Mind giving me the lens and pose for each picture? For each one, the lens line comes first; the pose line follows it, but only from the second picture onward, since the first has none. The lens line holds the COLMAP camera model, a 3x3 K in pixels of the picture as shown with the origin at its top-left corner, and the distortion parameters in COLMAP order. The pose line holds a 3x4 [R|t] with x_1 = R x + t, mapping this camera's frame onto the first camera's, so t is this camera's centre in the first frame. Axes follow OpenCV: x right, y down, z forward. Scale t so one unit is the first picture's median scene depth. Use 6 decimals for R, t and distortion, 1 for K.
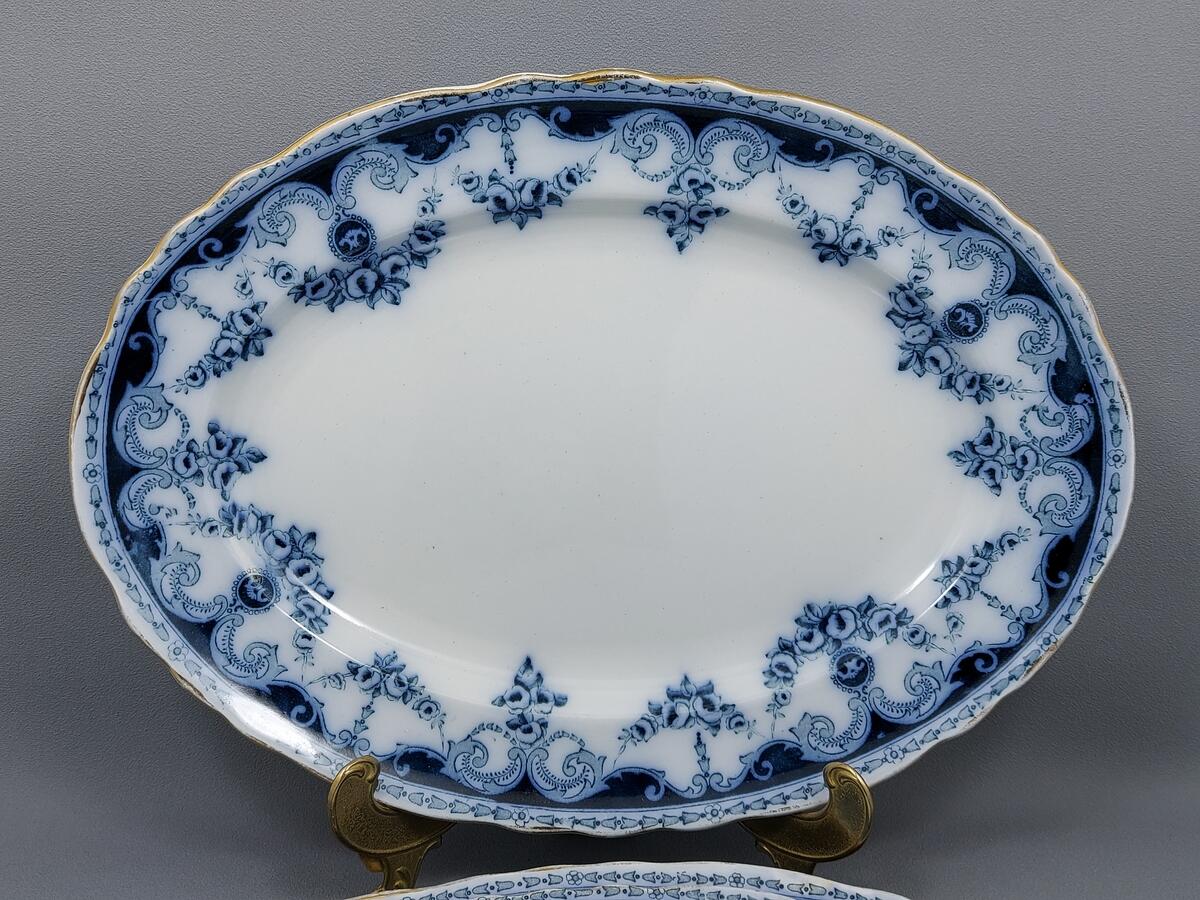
lens RADIAL K [[1152.9, 0, 605.4], [0, 1152.9, 420.8], [0, 0, 1]] dist [0.082189, -0.201274]
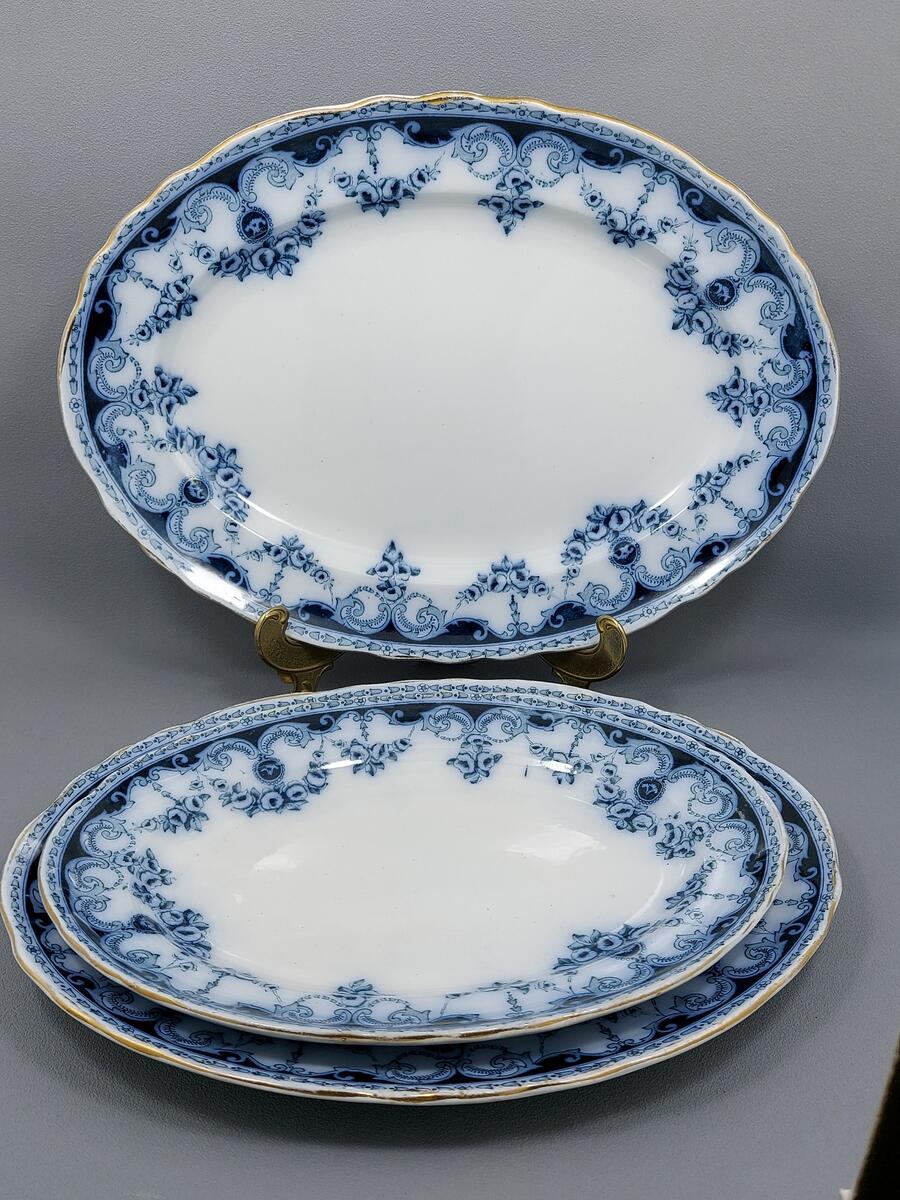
lens RADIAL K [[1152.9, 0, 450.0], [0, 1152.9, 600.0], [0, 0, 1]] dist [0.082189, -0.201274]
pose [[0.999080, 0.015528, -0.039985, 0.061638], [-0.005221, 0.969266, 0.245959, -0.071116], [0.042575, -0.245524, 0.968455, -0.369781]]
